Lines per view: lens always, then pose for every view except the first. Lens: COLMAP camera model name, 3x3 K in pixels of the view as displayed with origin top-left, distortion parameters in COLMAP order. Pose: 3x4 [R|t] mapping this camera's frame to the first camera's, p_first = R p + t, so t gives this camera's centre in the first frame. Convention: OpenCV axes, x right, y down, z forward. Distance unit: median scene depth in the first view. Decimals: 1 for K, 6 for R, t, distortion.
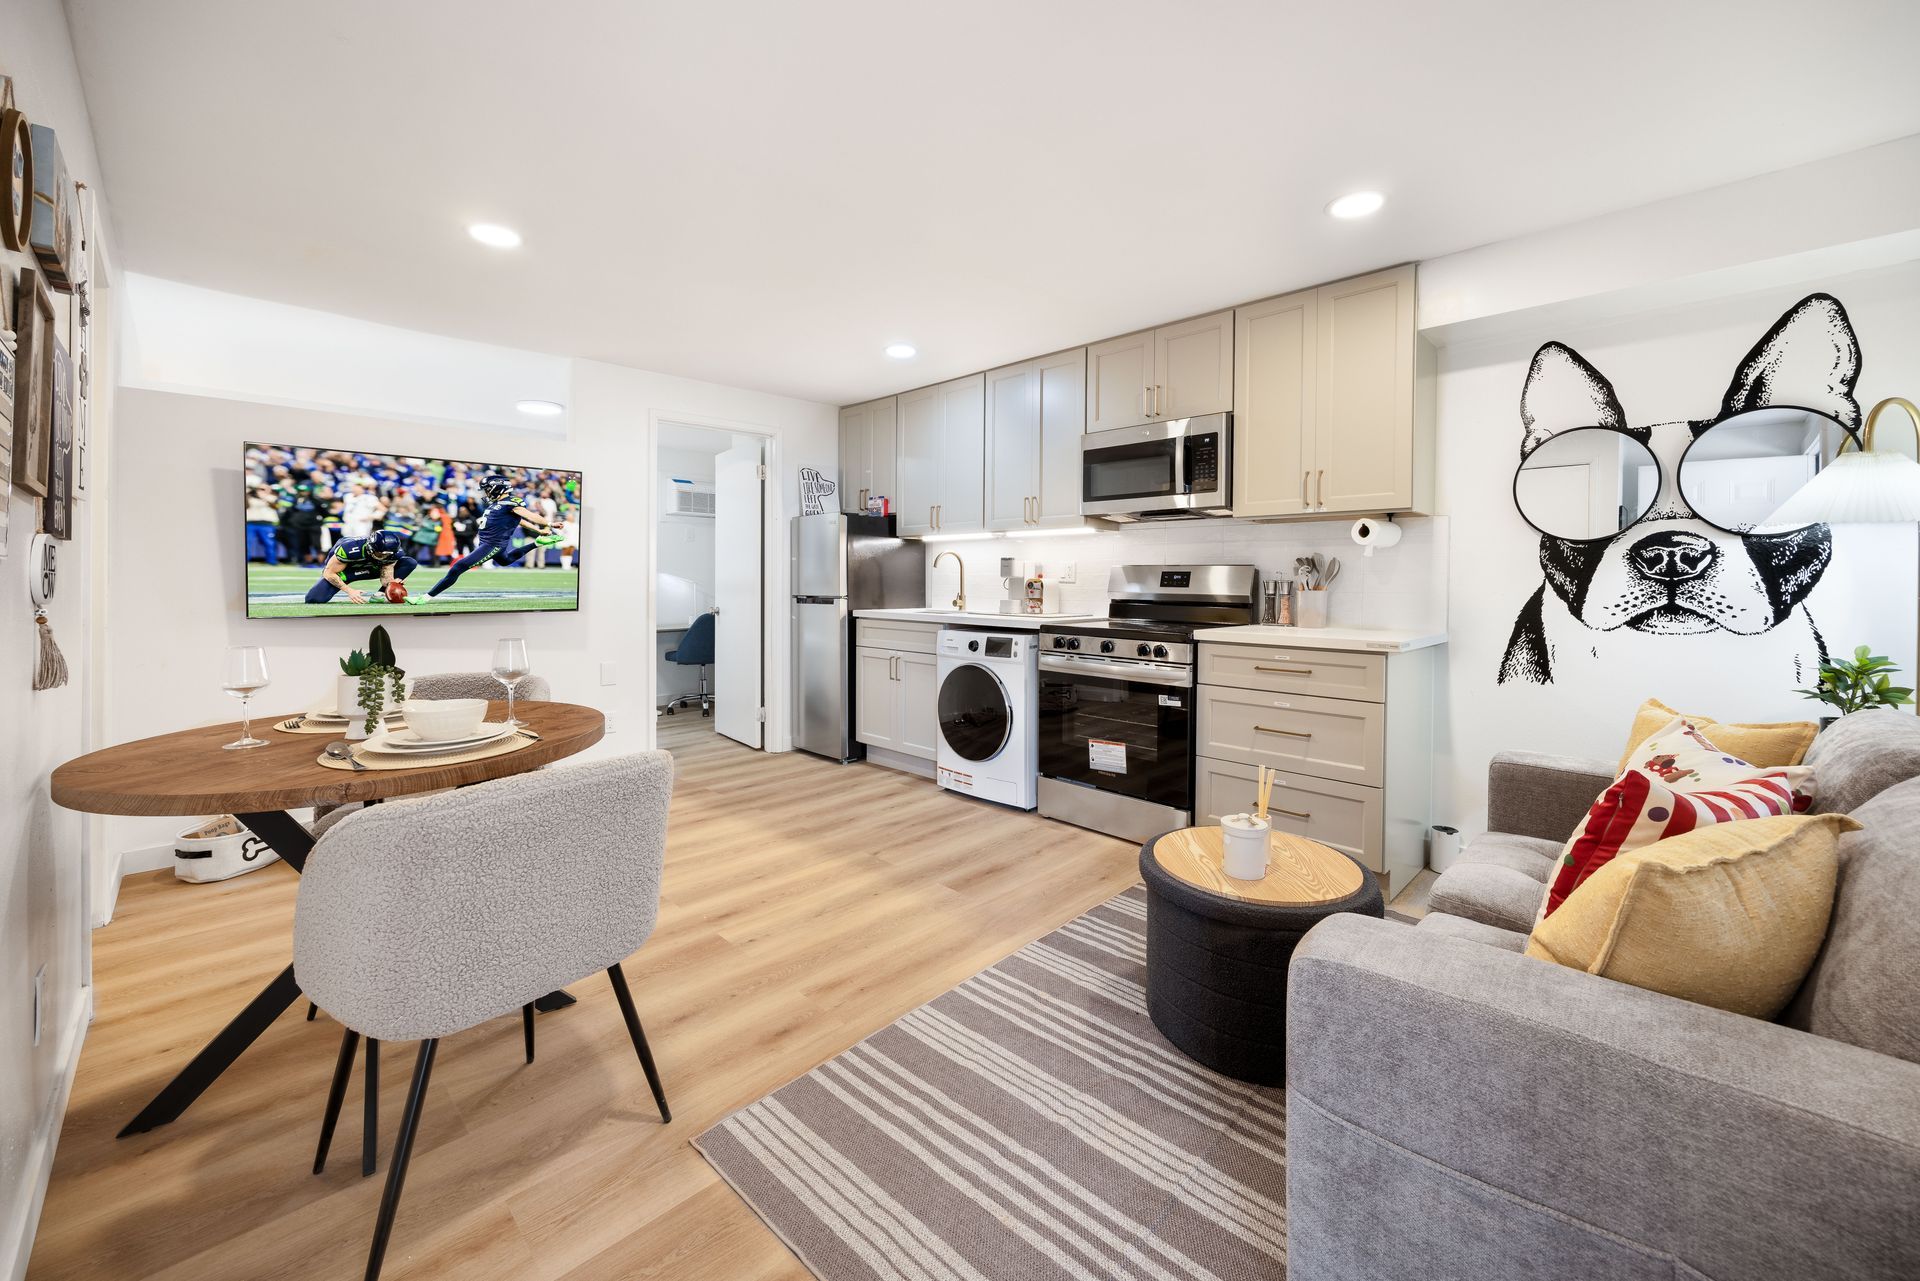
lens RADIAL K [[755.6, 0, 959.4], [0, 755.6, 590.5], [0, 0, 1]] dist [0.000152, -0.000288]
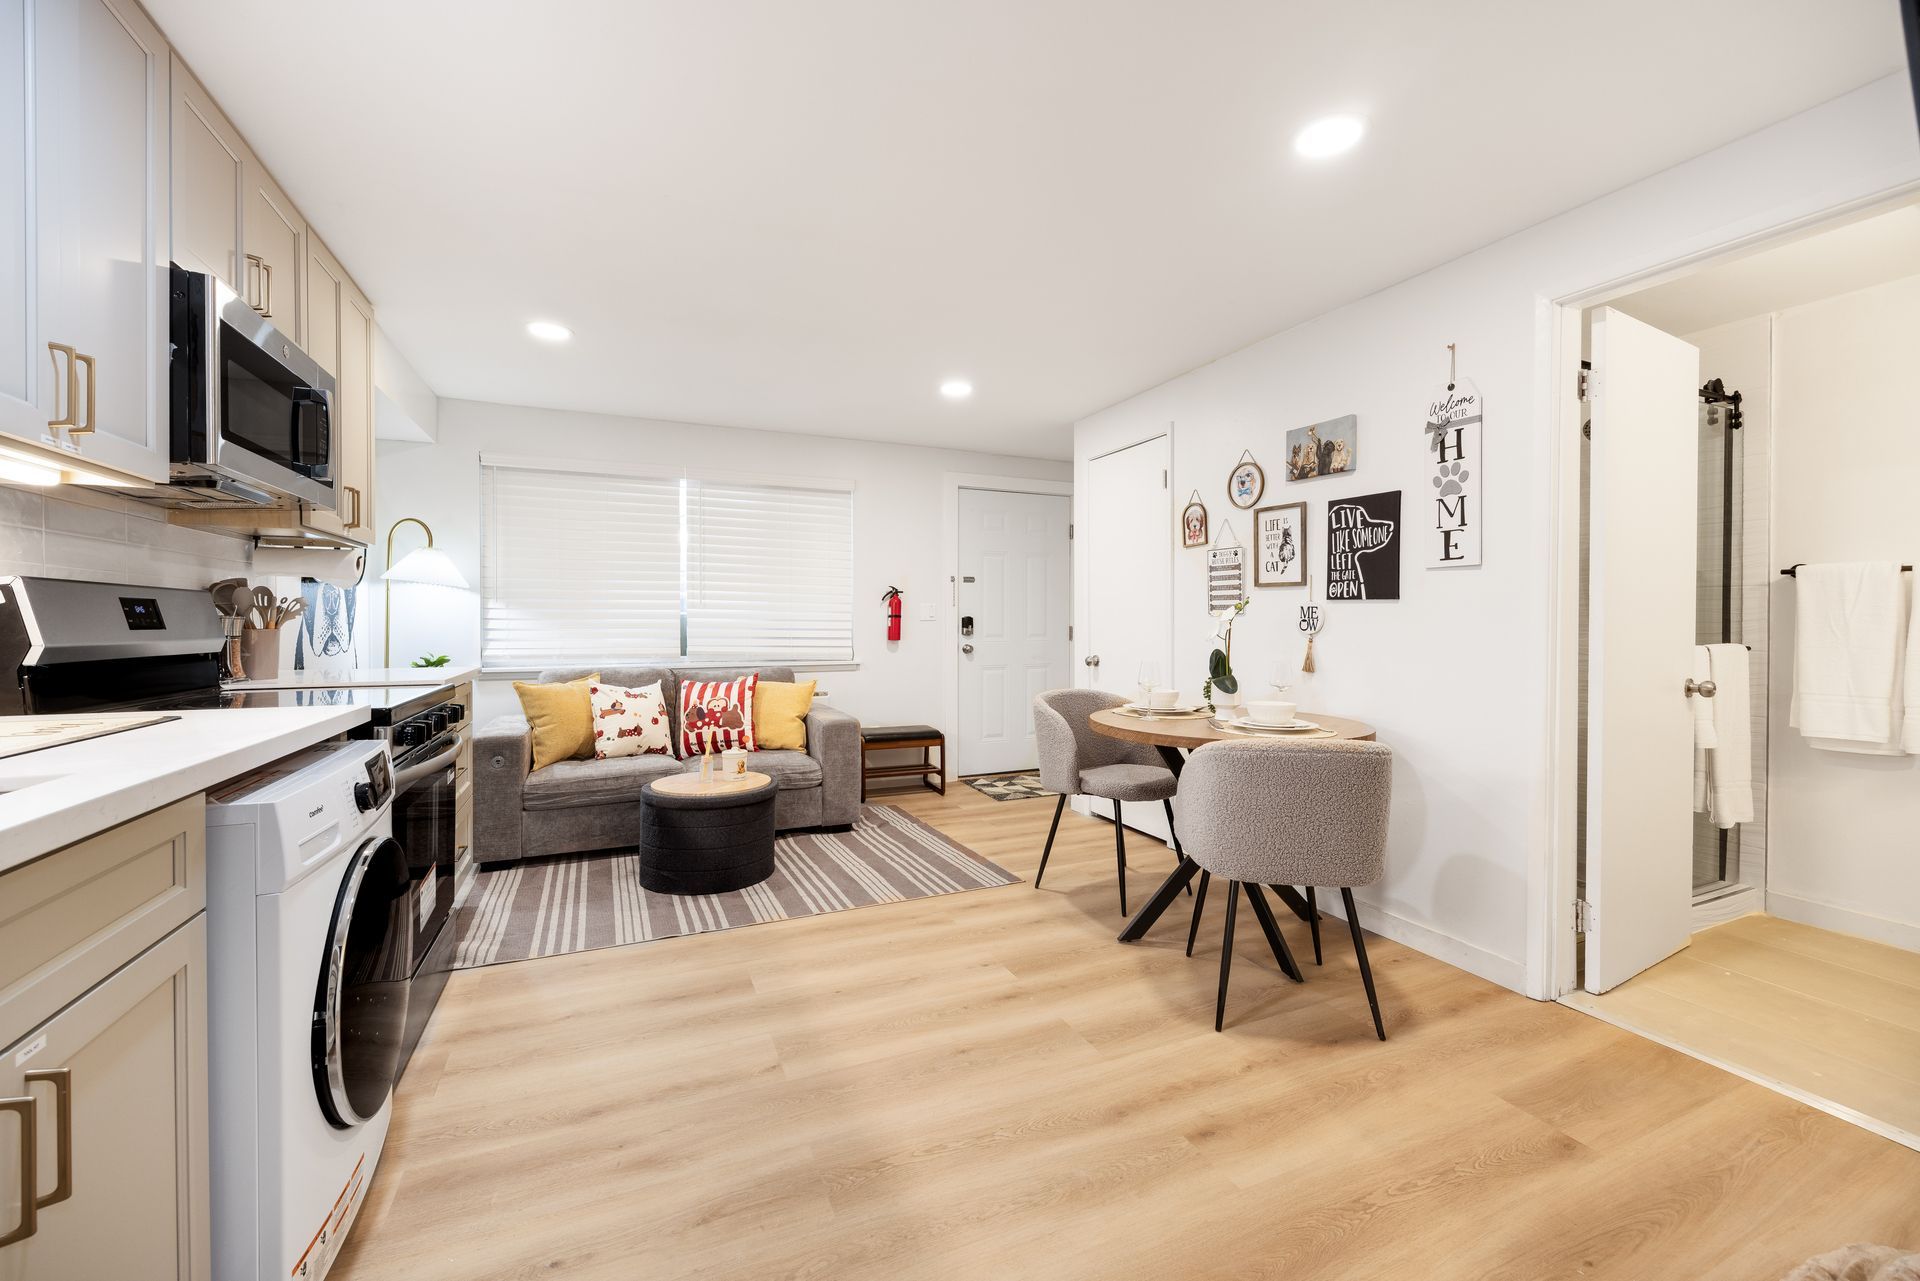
lens RADIAL K [[755.6, 0, 955.5], [0, 755.6, 630.1], [0, 0, 1]] dist [0.000152, -0.000288]
pose [[-0.932586, -0.012701, 0.360724, -0.510876], [-0.002201, 0.999562, 0.029506, -0.026033], [-0.360941, 0.026723, -0.932206, 1.662173]]
